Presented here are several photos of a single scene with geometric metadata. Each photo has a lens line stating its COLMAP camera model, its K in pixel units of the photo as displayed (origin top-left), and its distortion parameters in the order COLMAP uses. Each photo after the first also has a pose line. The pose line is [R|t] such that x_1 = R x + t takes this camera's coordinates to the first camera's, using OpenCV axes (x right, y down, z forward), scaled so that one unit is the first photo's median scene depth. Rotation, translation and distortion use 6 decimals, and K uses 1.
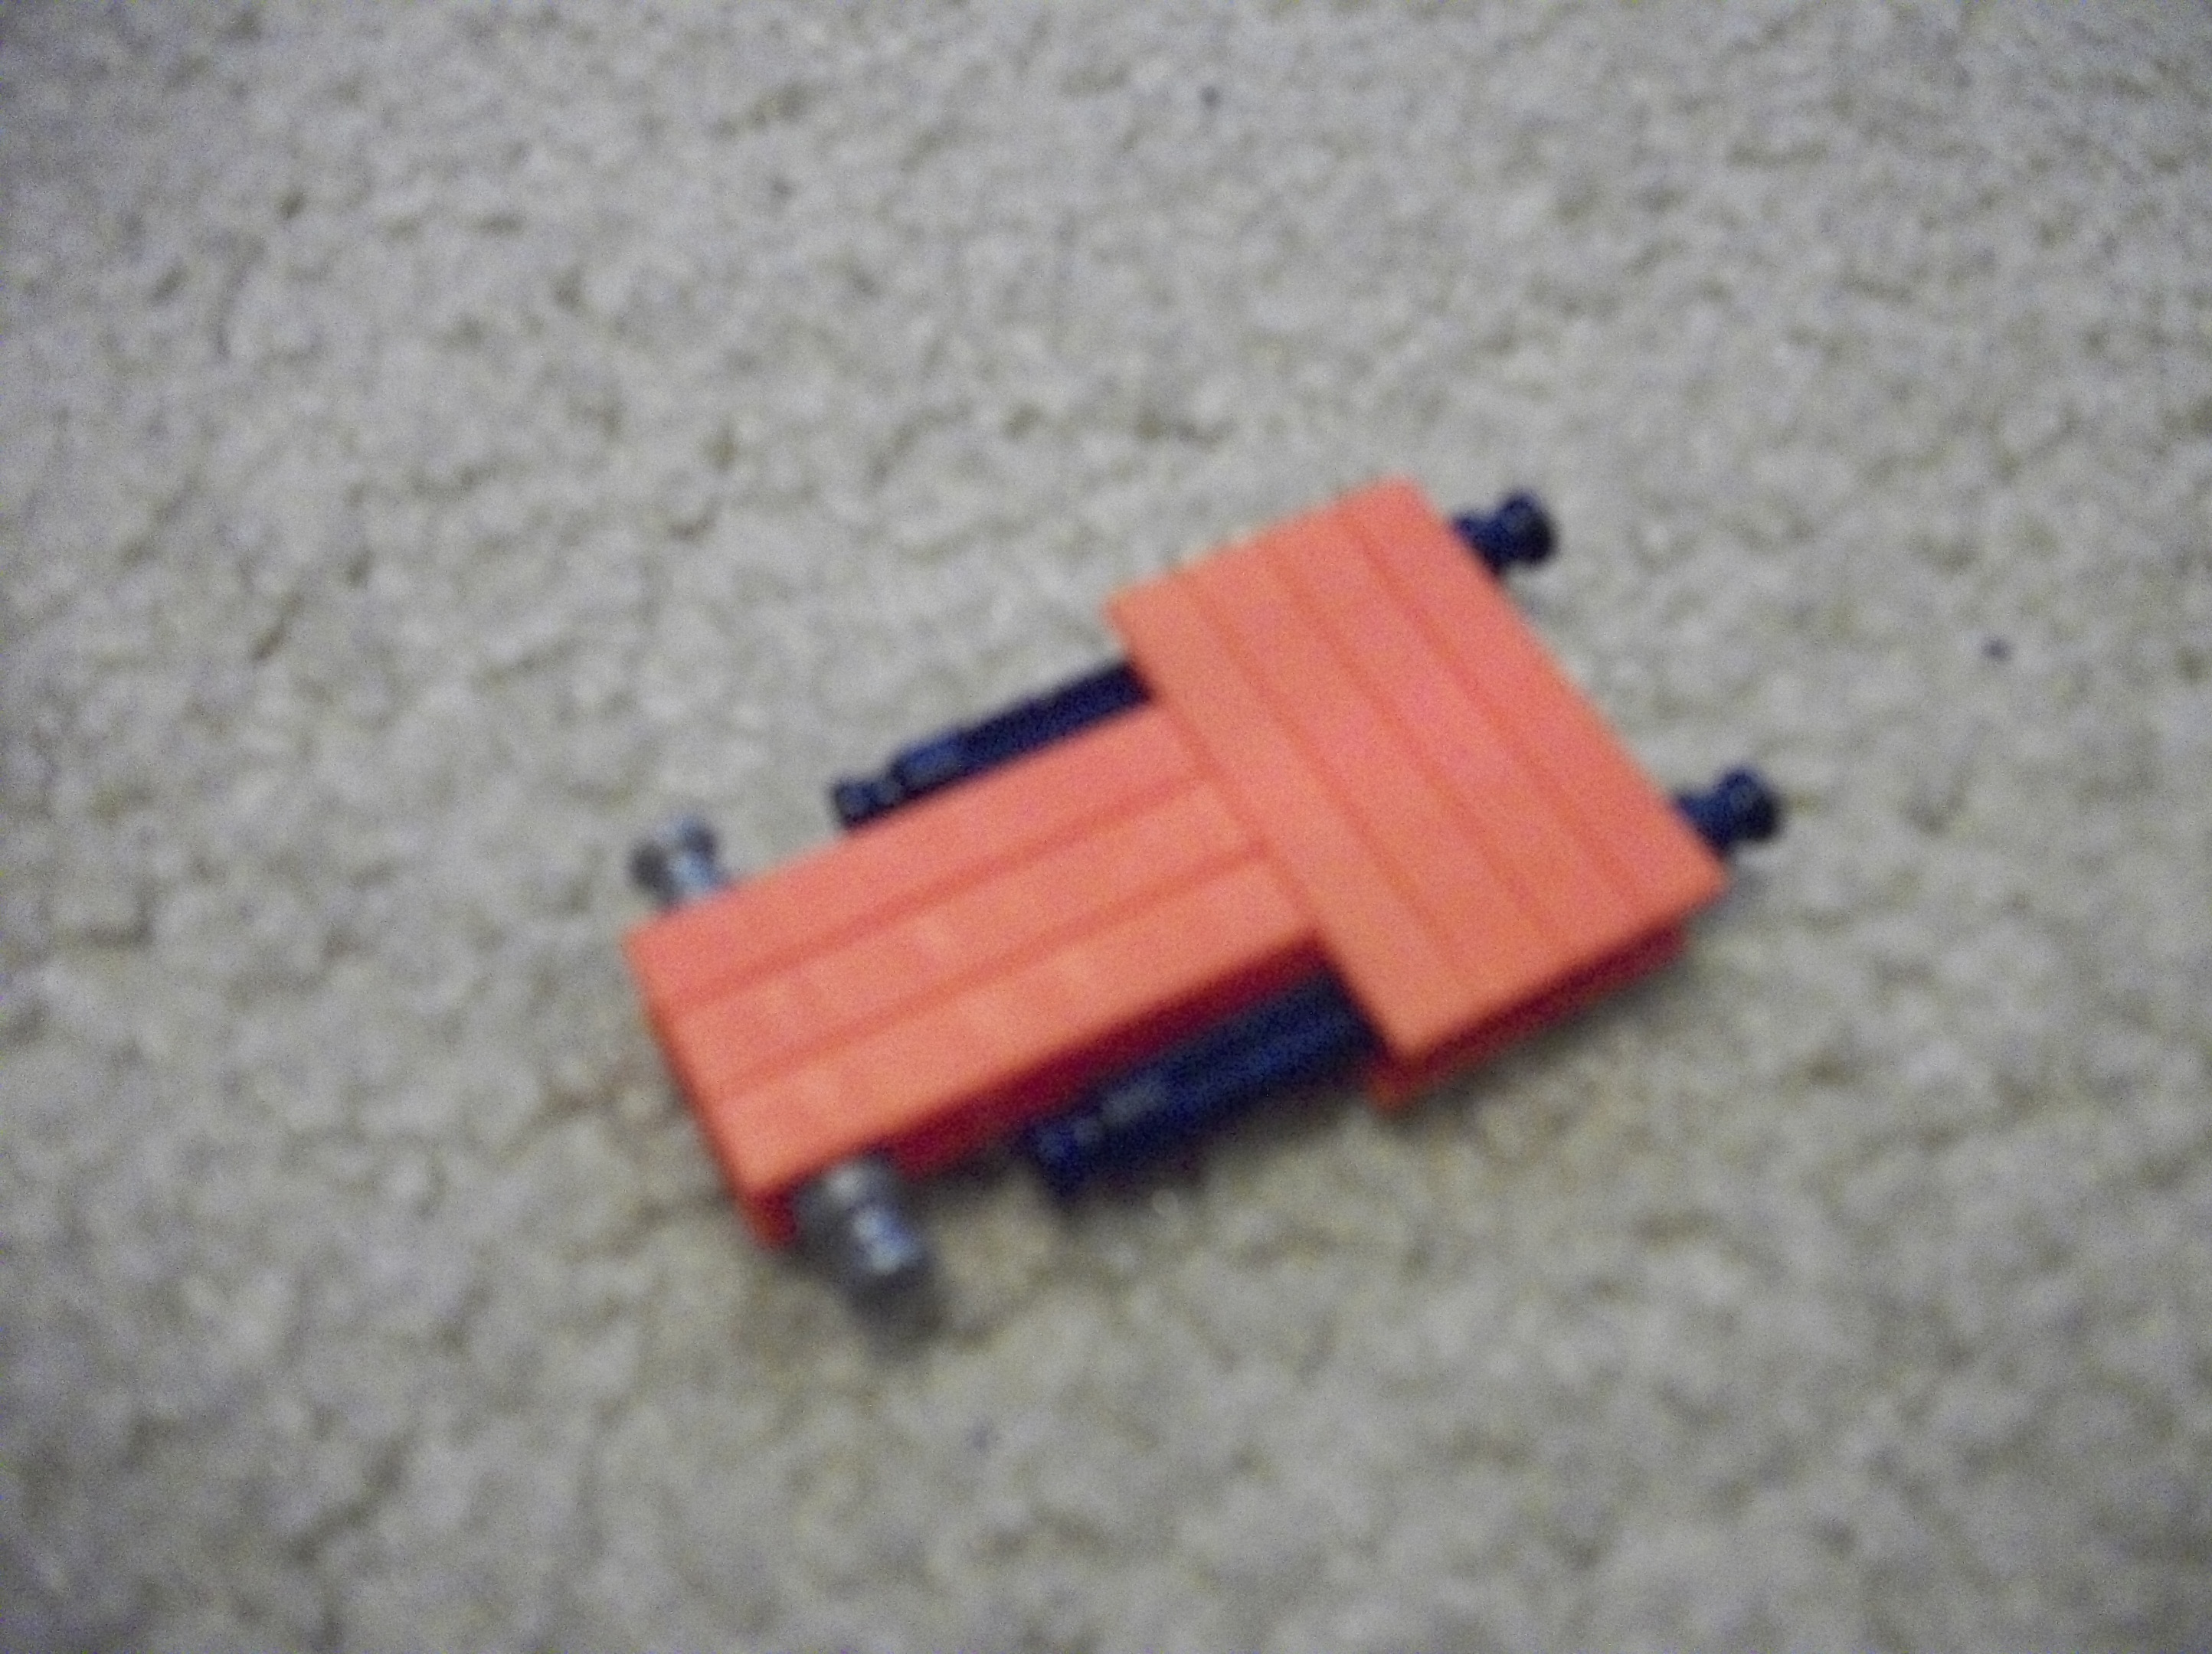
lens RADIAL K [[2059.0, 0, 1108.5], [0, 2059.0, 830.9], [0, 0, 1]] dist [-0.097053, 0.000000]
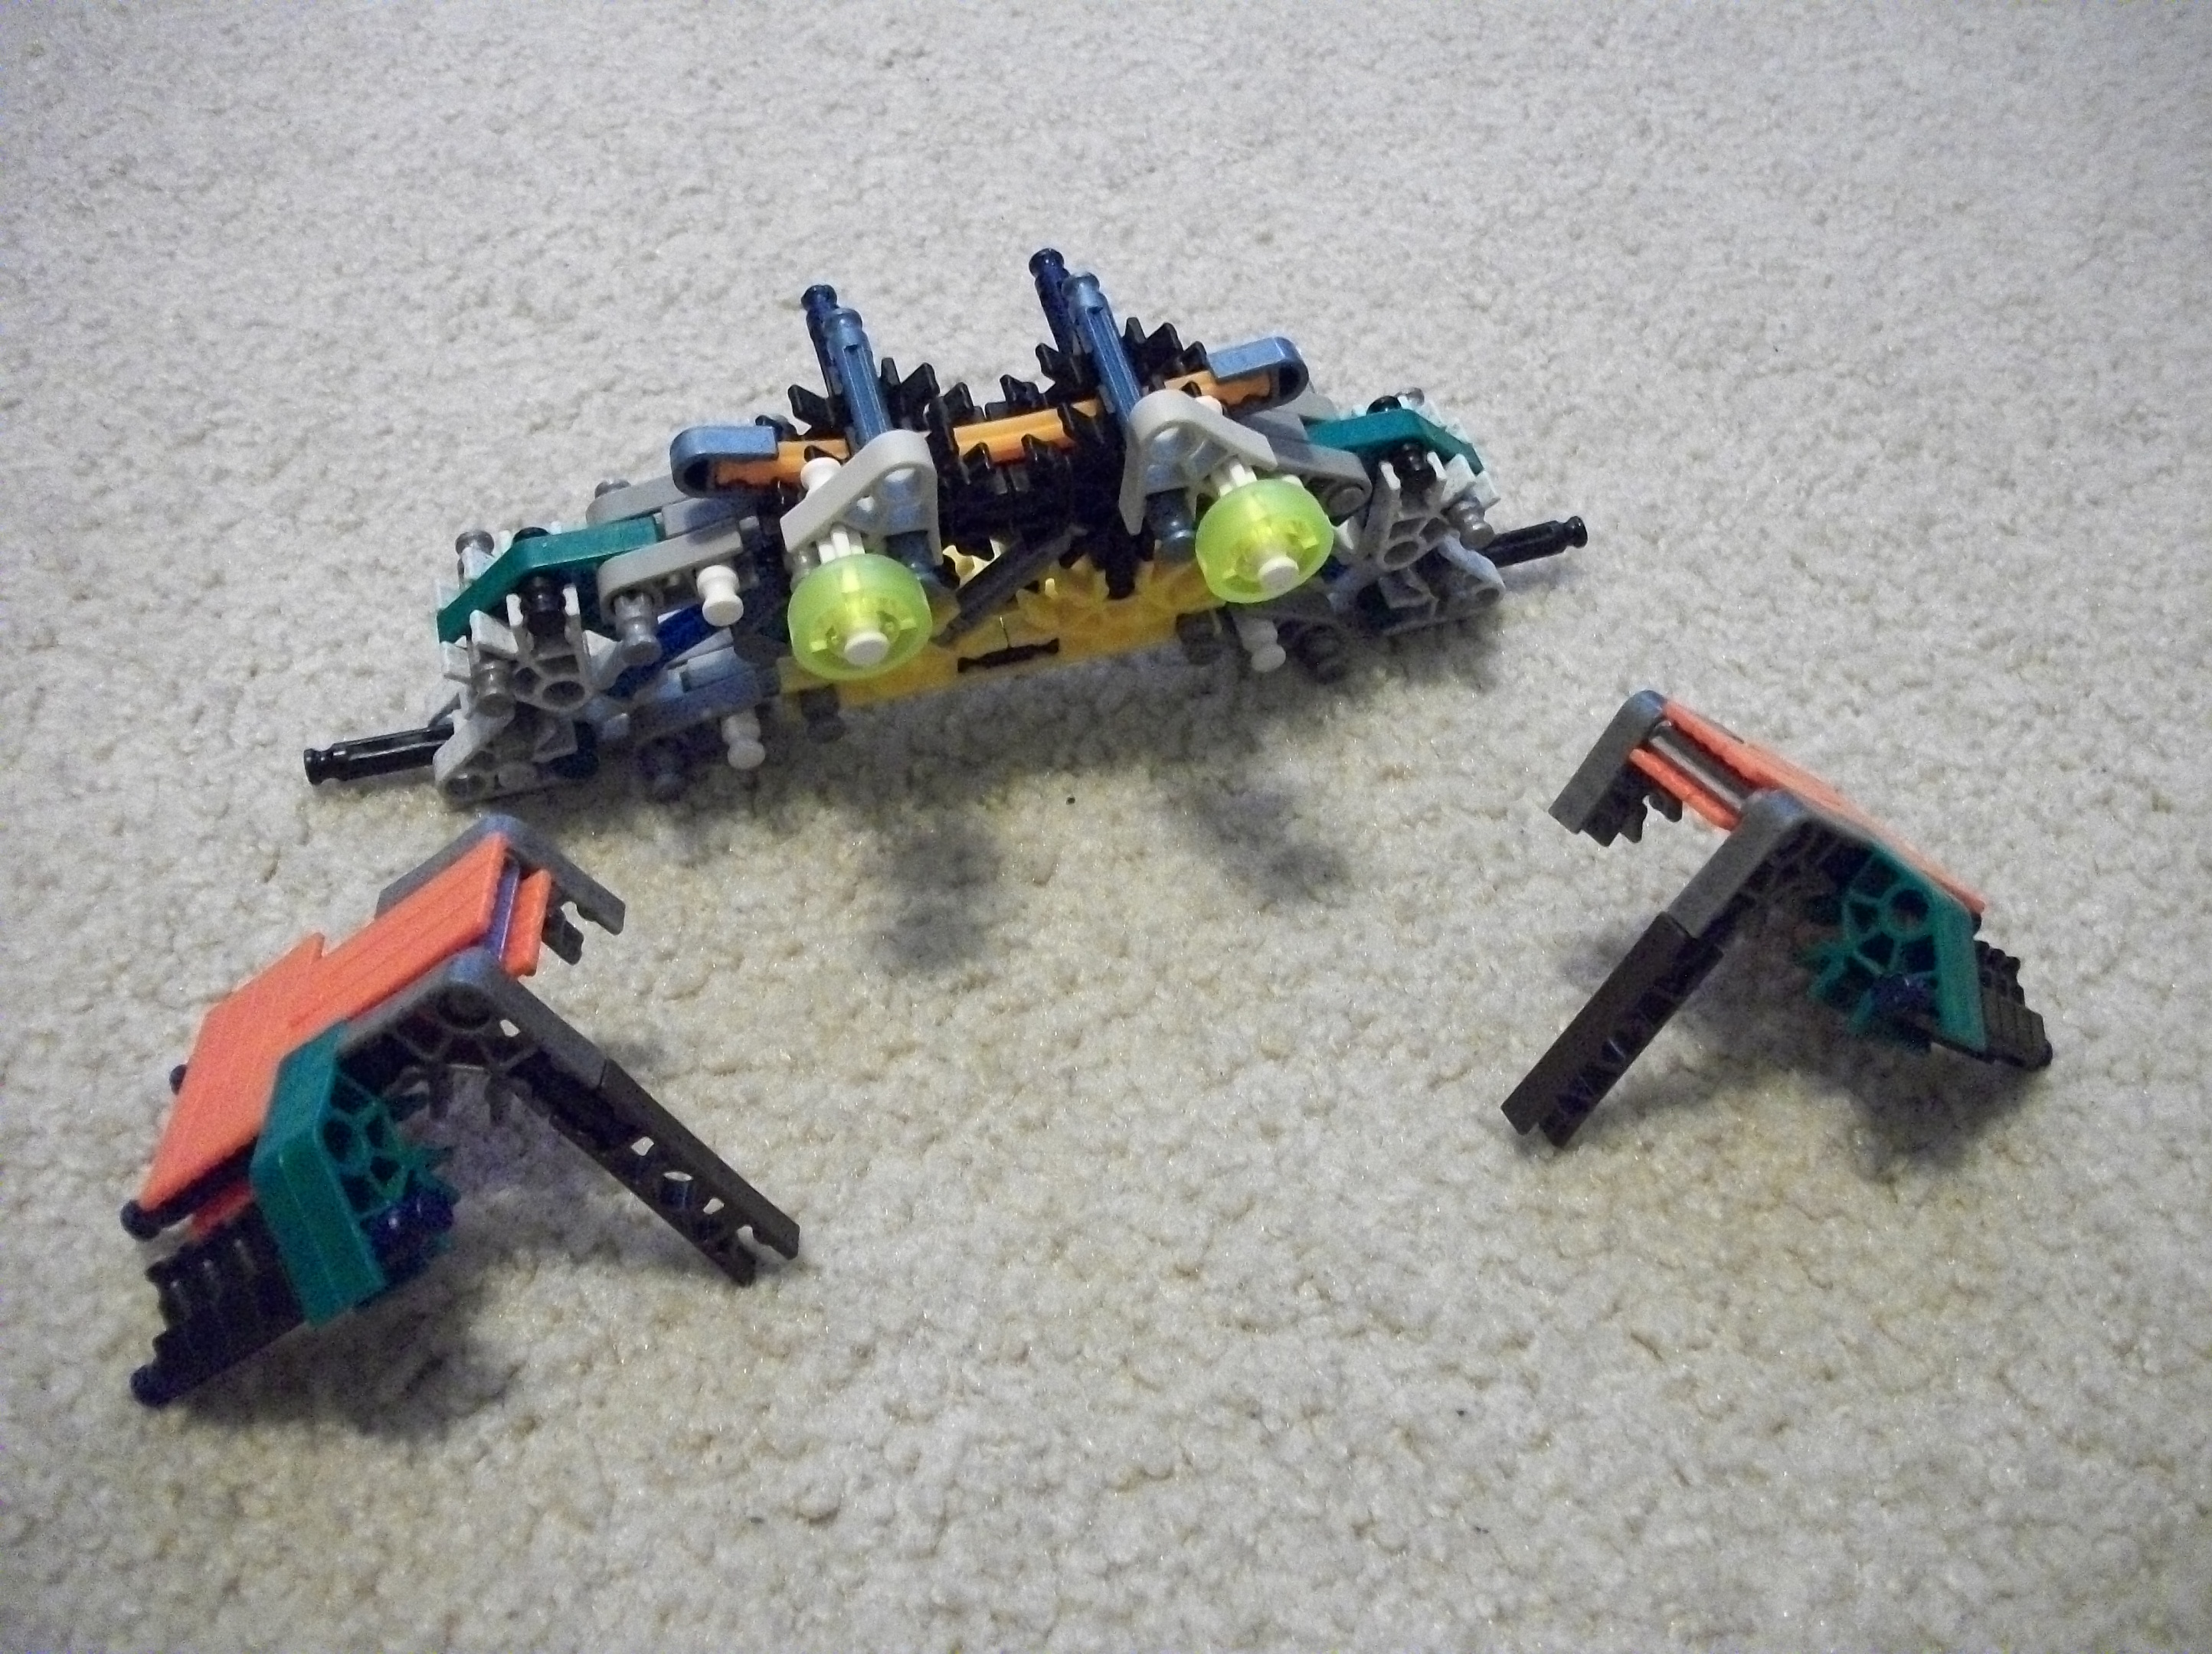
lens RADIAL K [[2059.0, 0, 1107.2], [0, 2059.0, 820.9], [0, 0, 1]] dist [-0.097053, 0.000000]
pose [[0.990856, -0.092317, 0.098400, 0.253376], [0.107449, 0.980984, -0.161635, 0.284837], [-0.081607, 0.170730, 0.981932, -1.154022]]
